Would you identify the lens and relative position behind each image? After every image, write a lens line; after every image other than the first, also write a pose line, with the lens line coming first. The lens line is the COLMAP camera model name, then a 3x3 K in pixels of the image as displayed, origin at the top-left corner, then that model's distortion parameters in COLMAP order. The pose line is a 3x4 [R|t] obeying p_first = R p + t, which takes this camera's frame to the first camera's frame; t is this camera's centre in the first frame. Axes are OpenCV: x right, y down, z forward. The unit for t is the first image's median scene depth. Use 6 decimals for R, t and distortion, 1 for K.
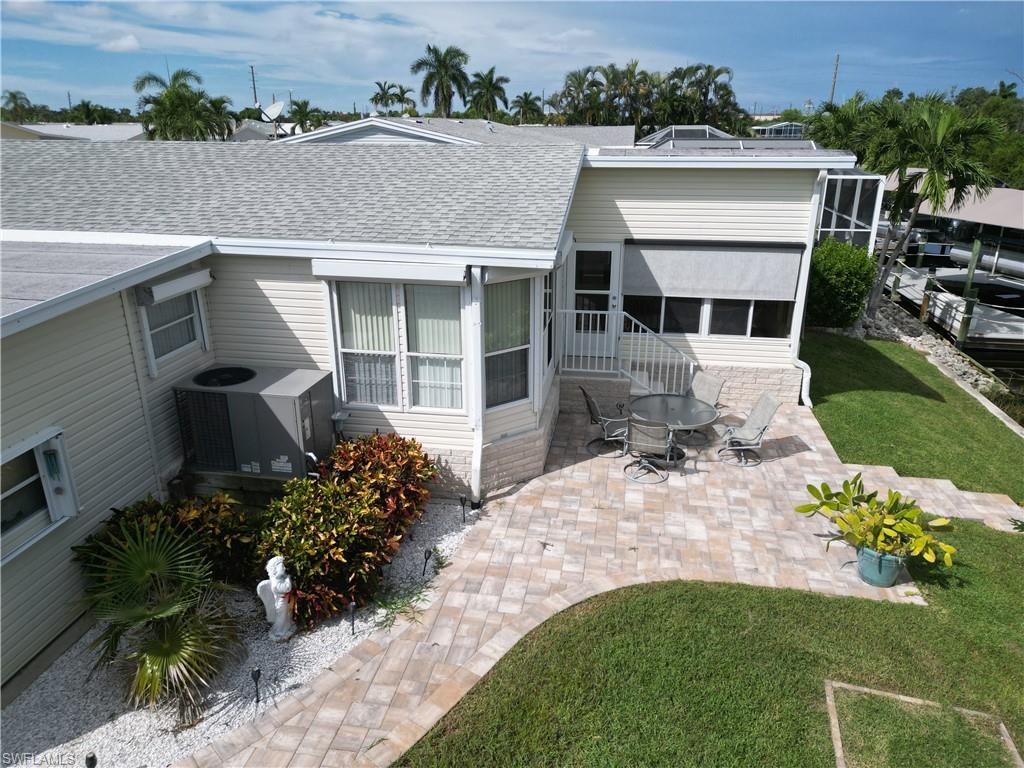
lens RADIAL K [[720.1, 0, 510.4], [0, 720.1, 383.9], [0, 0, 1]] dist [0.069574, -0.067209]
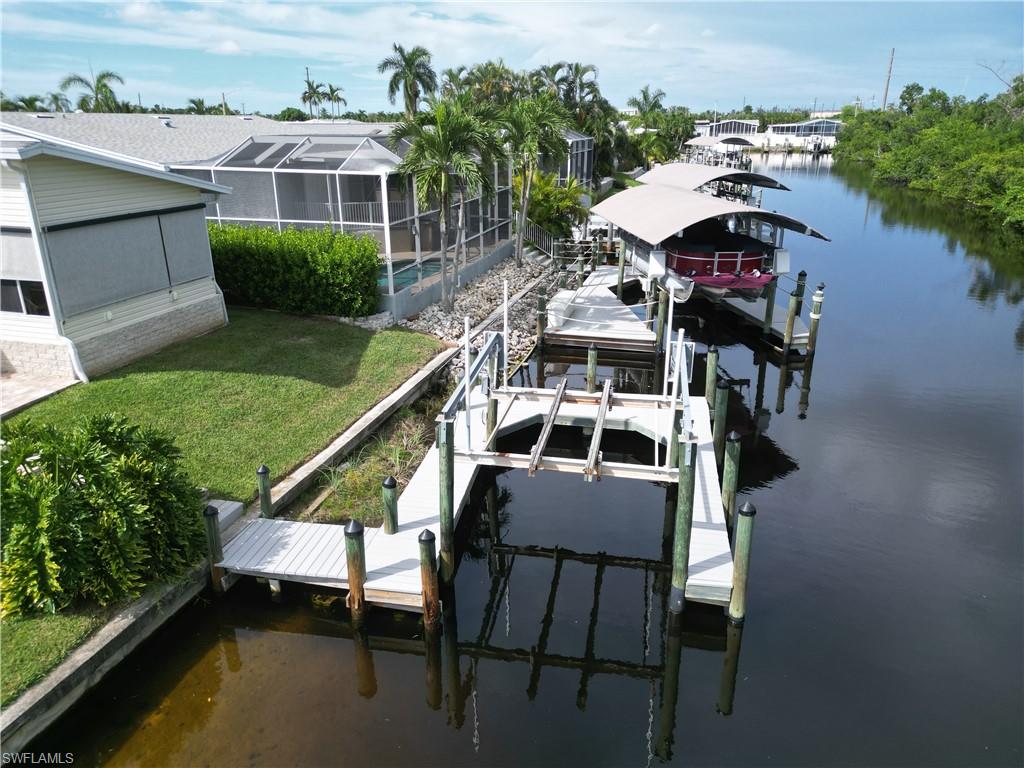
lens RADIAL K [[720.1, 0, 510.4], [0, 720.1, 383.9], [0, 0, 1]] dist [0.069574, -0.067209]
pose [[0.993158, 0.037461, -0.110607, 1.186467], [-0.037199, 0.999298, 0.004431, 0.007205], [0.110696, -0.000287, 0.993854, -0.008212]]
